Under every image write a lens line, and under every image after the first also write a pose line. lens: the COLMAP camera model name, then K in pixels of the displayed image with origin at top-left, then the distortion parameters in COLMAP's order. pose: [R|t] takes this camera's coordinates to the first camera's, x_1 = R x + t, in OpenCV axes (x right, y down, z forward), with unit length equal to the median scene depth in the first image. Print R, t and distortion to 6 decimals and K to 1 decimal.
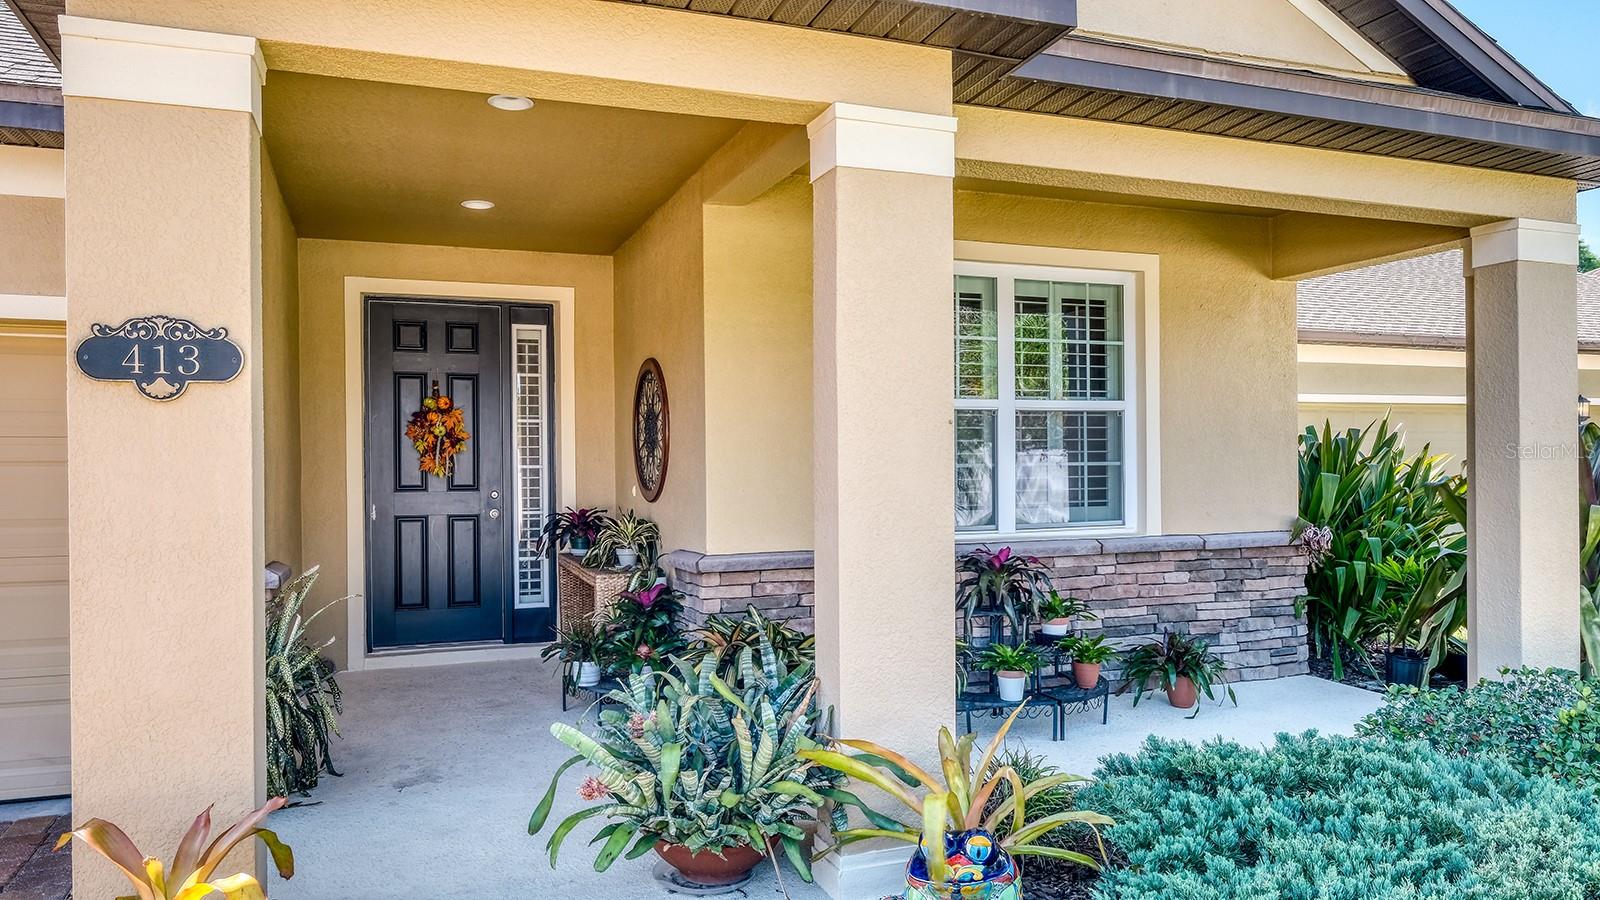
lens RADIAL K [[1055.1, 0, 800.0], [0, 1055.1, 450.0], [0, 0, 1]] dist [-0.000272, 0.000050]
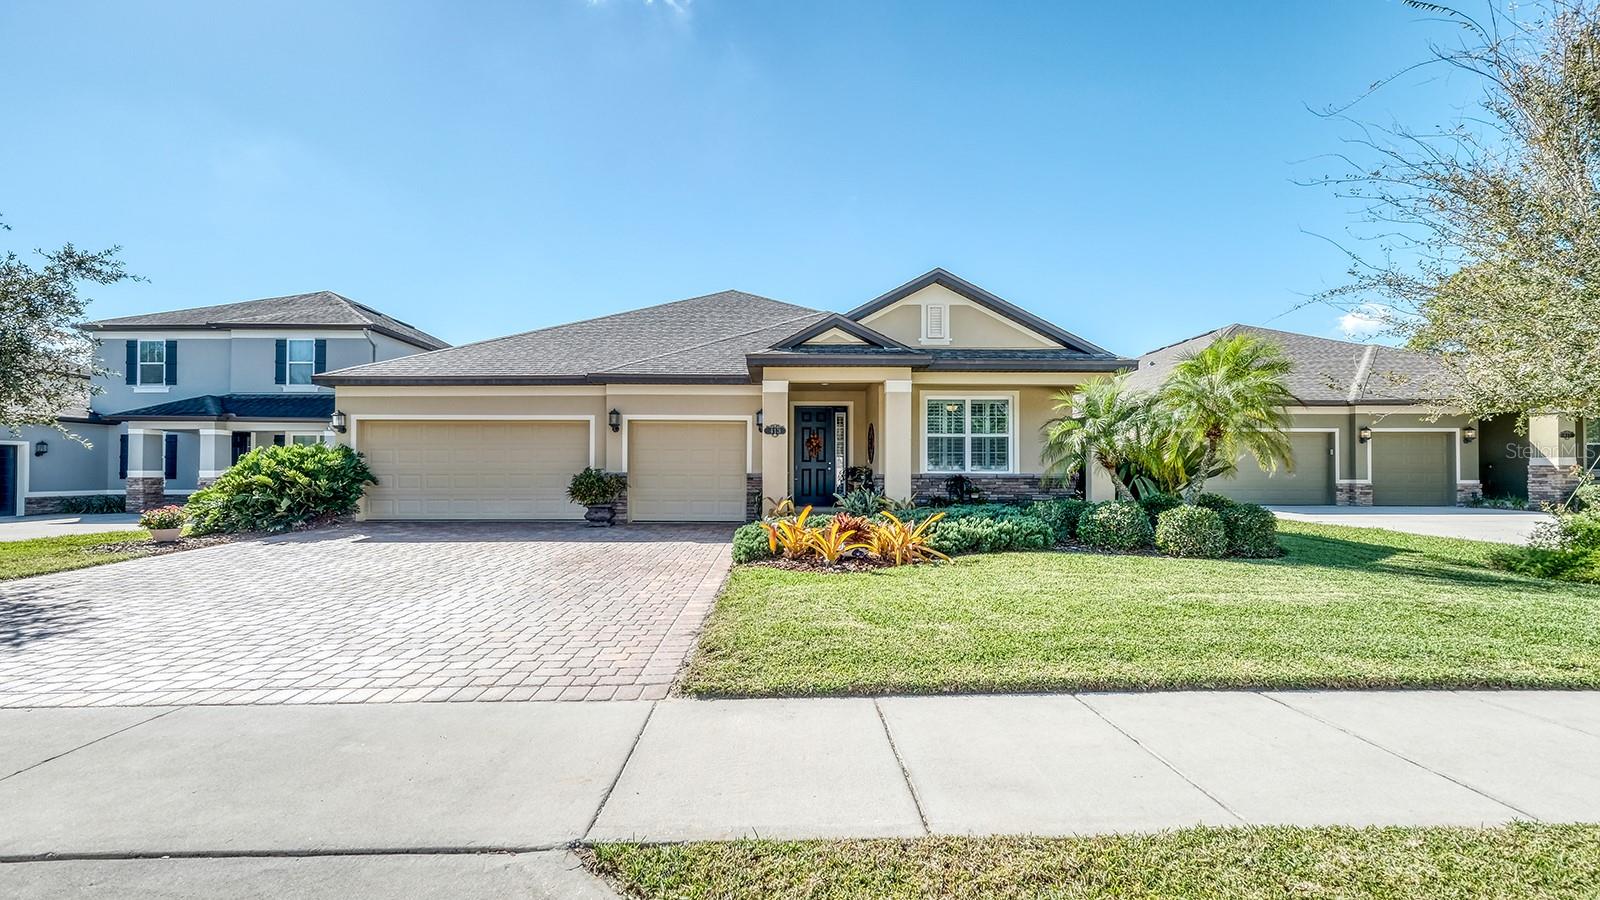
lens RADIAL K [[711.8, 0, 801.6], [0, 711.8, 454.0], [0, 0, 1]] dist [-0.000213, -0.000009]
pose [[0.942506, -0.001190, -0.334186, 0.389180], [-0.004939, 0.999835, -0.017491, 0.053051], [0.334152, 0.018136, 0.942345, -1.187491]]
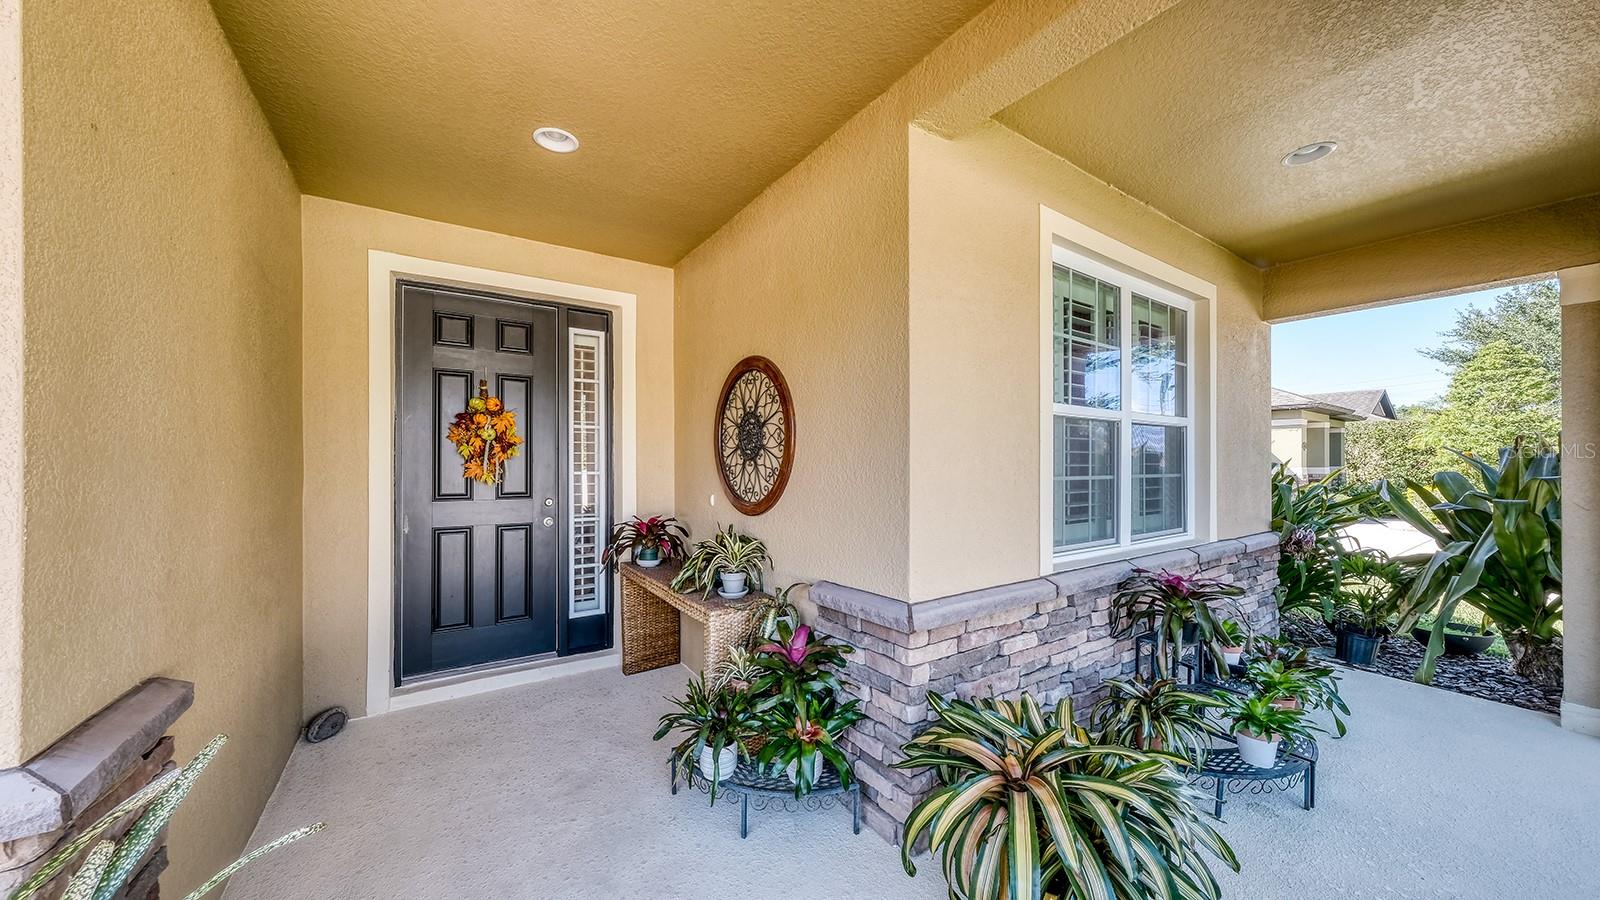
lens RADIAL K [[545.5, 0, 798.2], [0, 545.5, 455.7], [0, 0, 1]] dist [0.000078, 0.000057]
pose [[0.975585, 0.010685, 0.219363, -0.181279], [-0.010085, 0.999942, -0.003856, -0.000433], [-0.219391, 0.001550, 0.975636, 0.474376]]
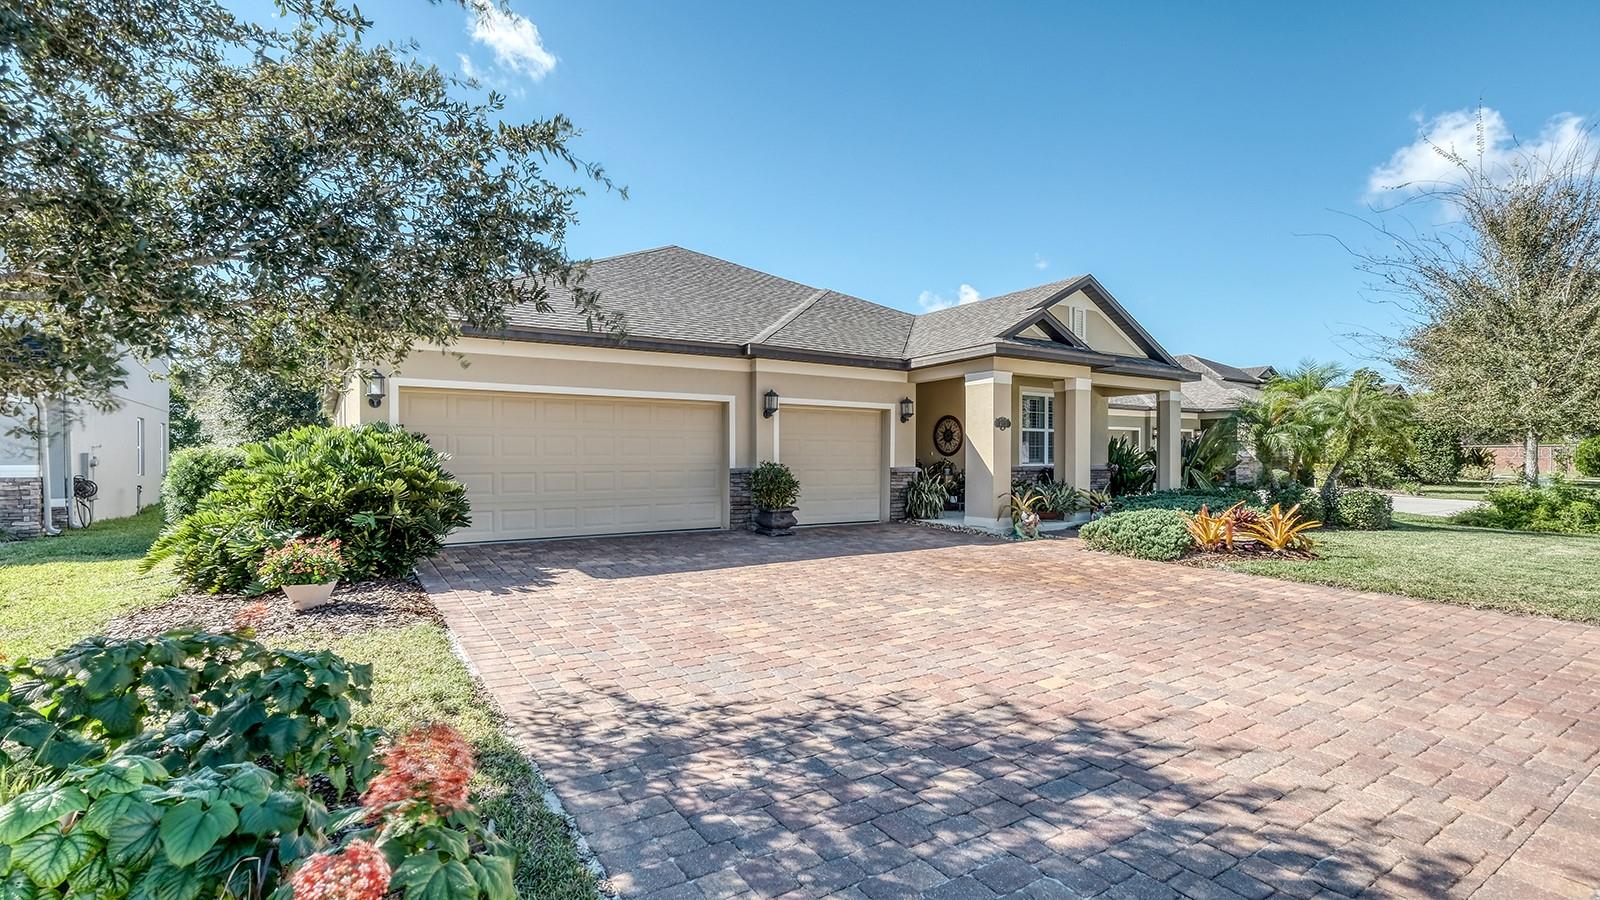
lens RADIAL K [[791.0, 0, 800.0], [0, 791.0, 450.0], [0, 0, 1]] dist [-0.000617, -0.000022]
pose [[0.968845, 0.009559, 0.247483, -1.125857], [-0.008729, 0.999952, -0.004453, 0.040043], [-0.247514, 0.002154, 0.968882, -1.257759]]
